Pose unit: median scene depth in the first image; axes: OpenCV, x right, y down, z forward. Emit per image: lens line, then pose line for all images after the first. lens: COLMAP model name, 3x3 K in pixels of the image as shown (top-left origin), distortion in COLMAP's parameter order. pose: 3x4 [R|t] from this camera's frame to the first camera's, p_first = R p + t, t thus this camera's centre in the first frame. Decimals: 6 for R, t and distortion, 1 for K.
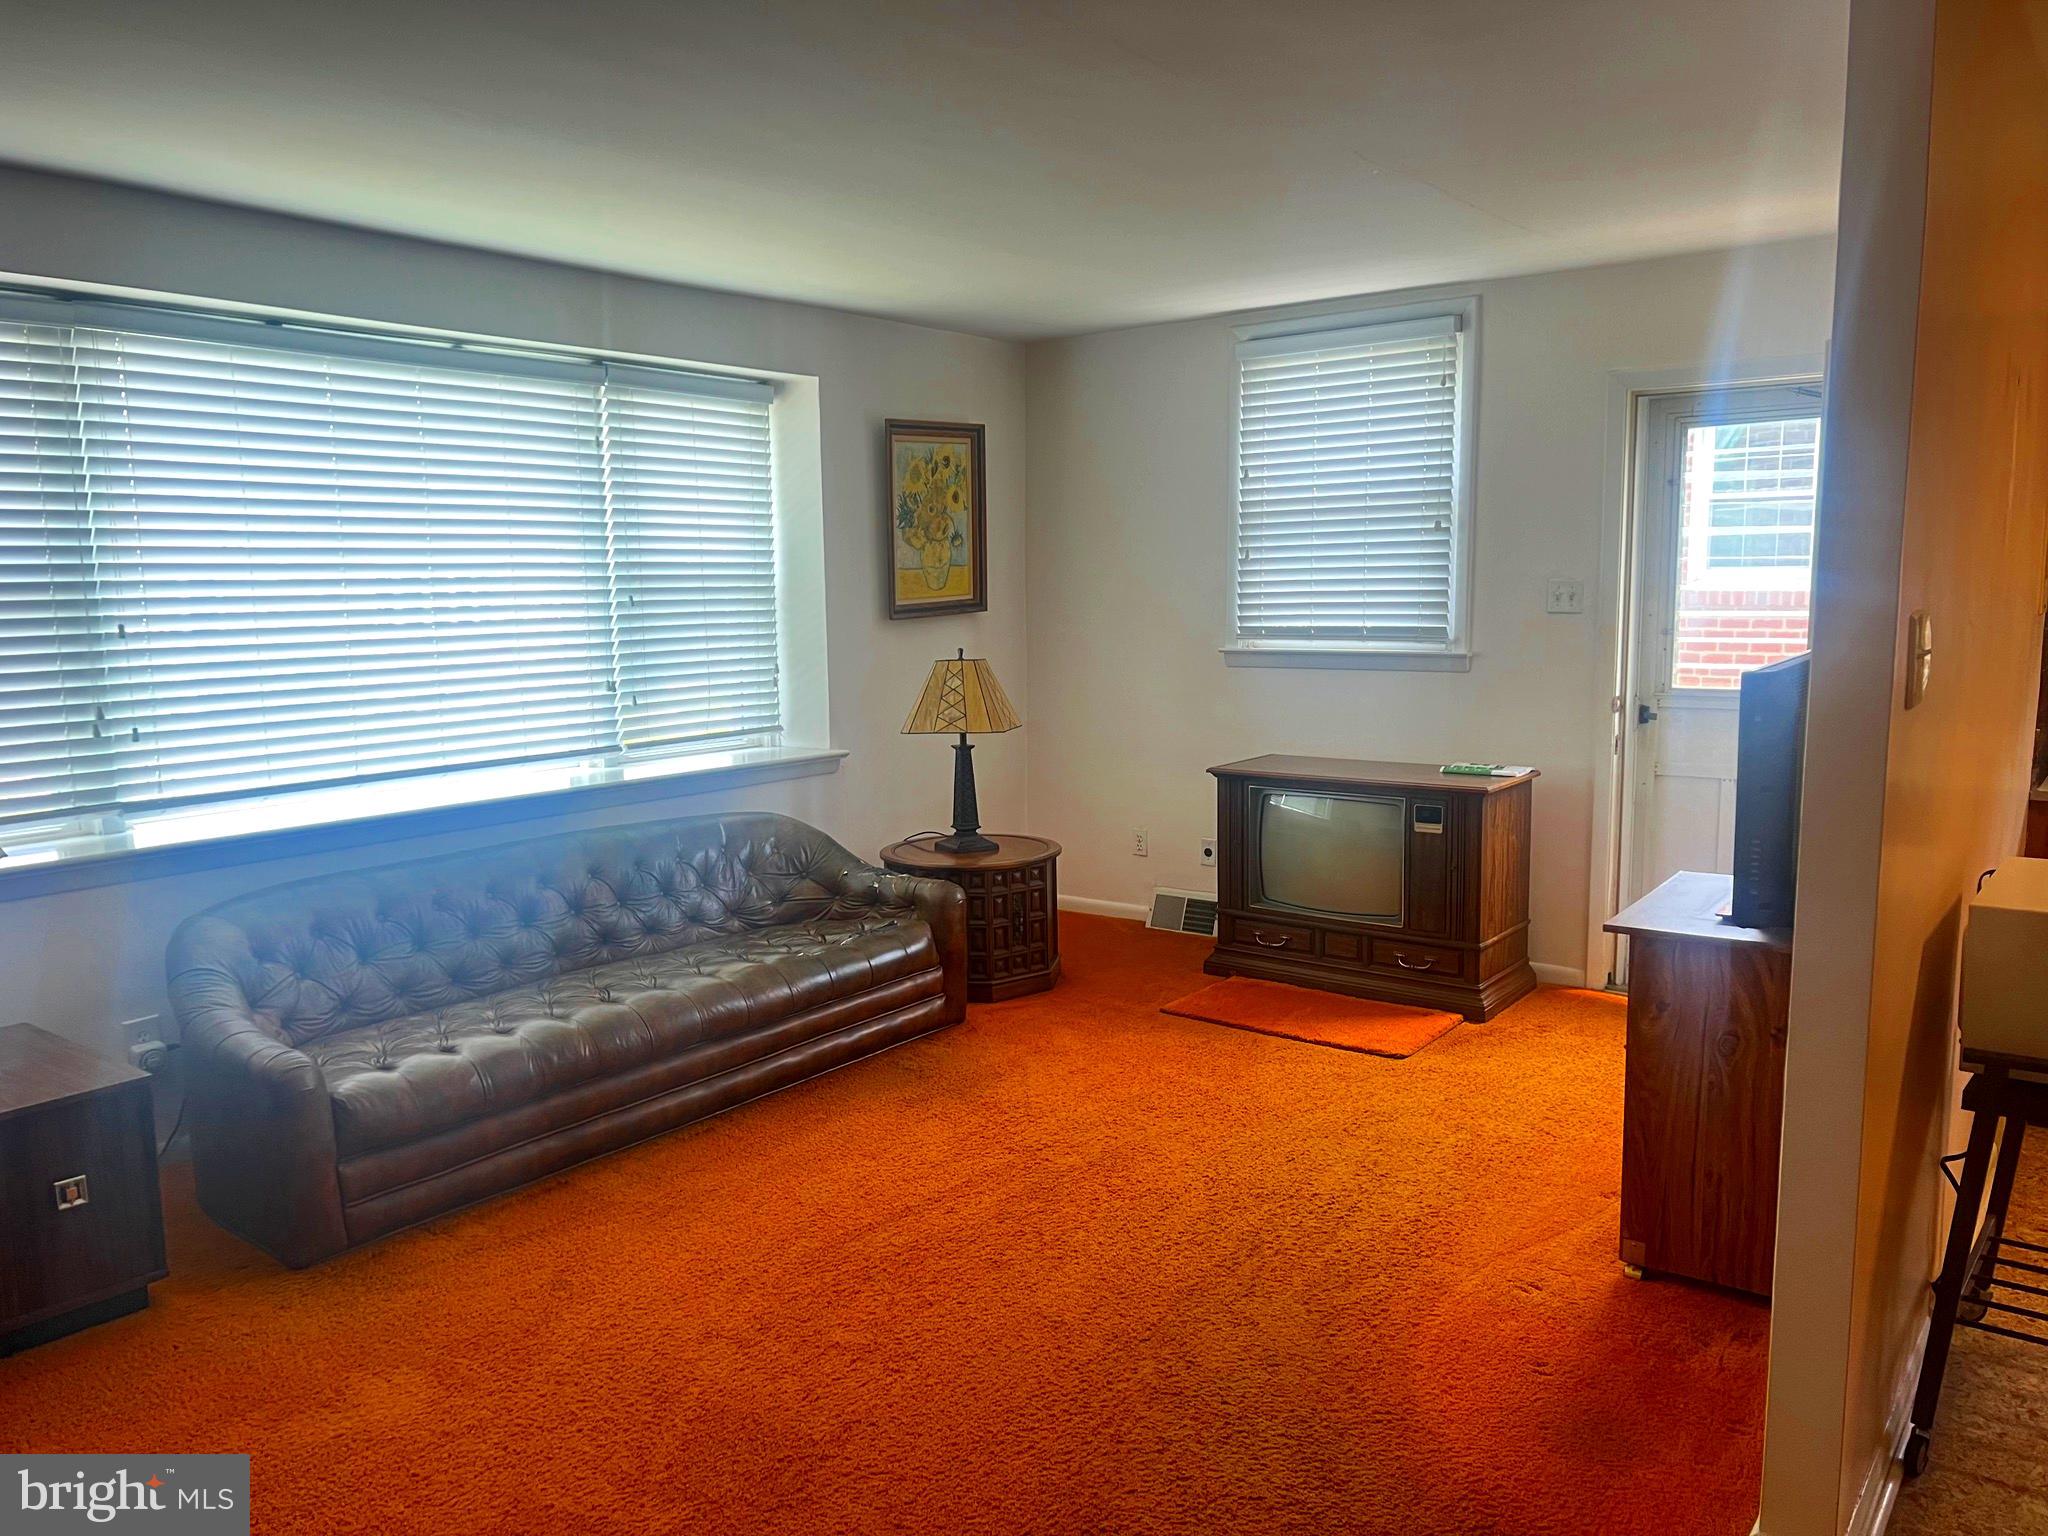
lens RADIAL K [[1549.9, 0, 1010.6], [0, 1549.9, 782.7], [0, 0, 1]] dist [0.040611, -0.029731]
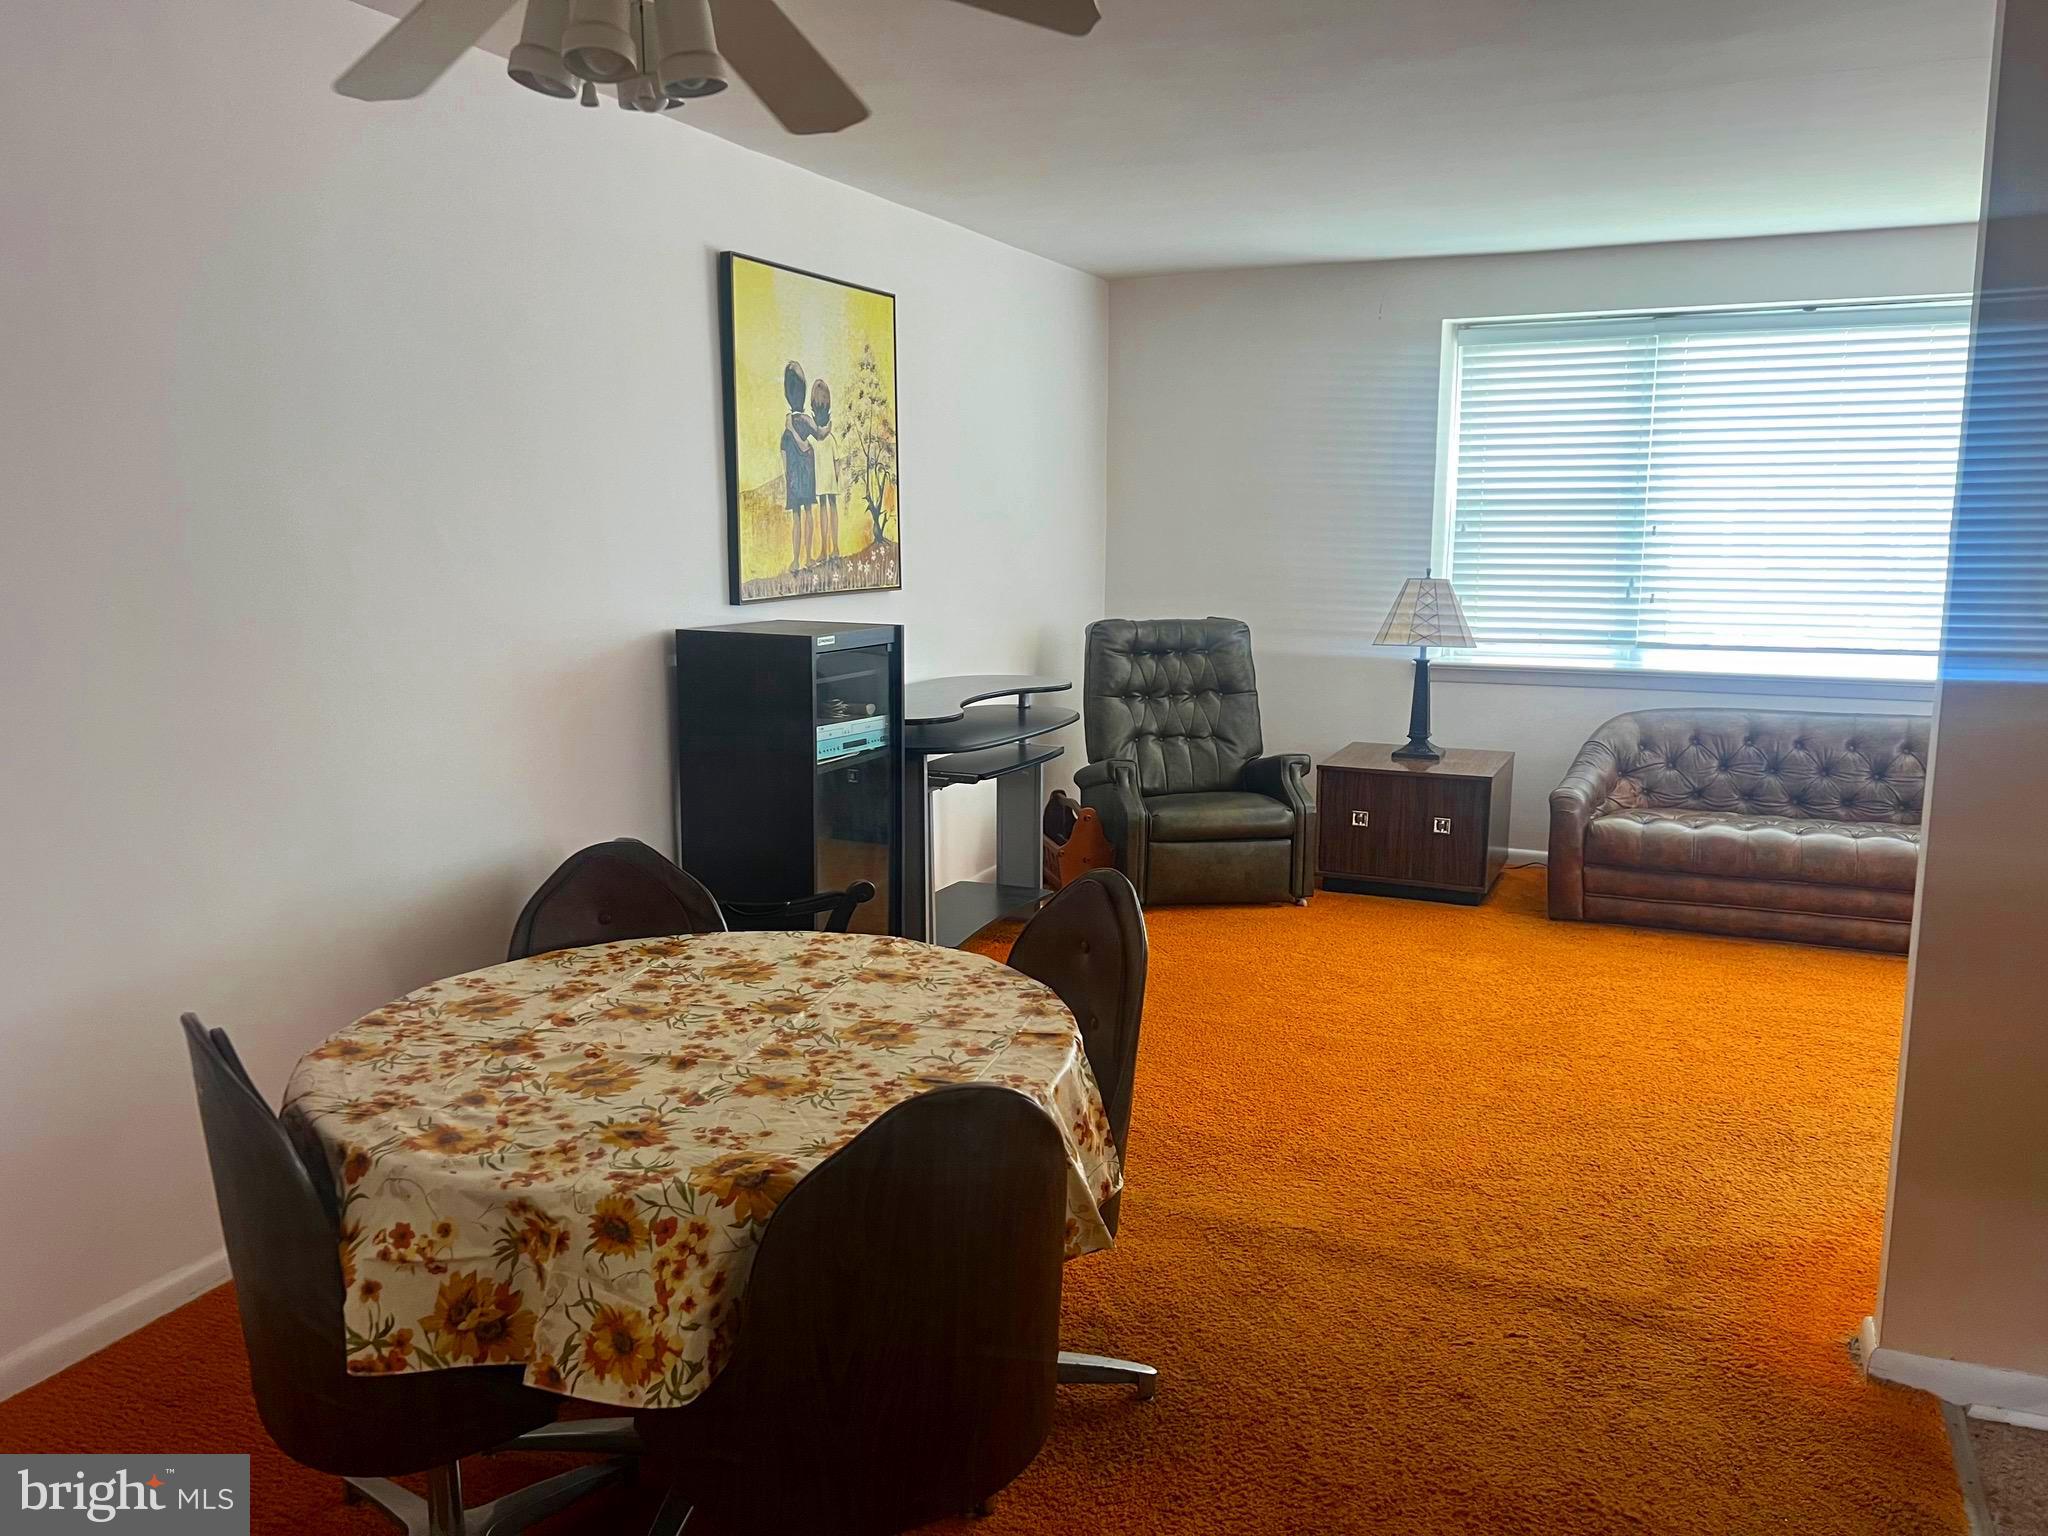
lens RADIAL K [[1549.9, 0, 1013.3], [0, 1549.9, 787.3], [0, 0, 1]] dist [0.040611, -0.029731]
pose [[0.236419, 0.188833, -0.953125, 0.807876], [-0.129476, 0.978308, 0.161706, -0.015710], [0.962986, 0.085177, 0.255740, 0.014791]]
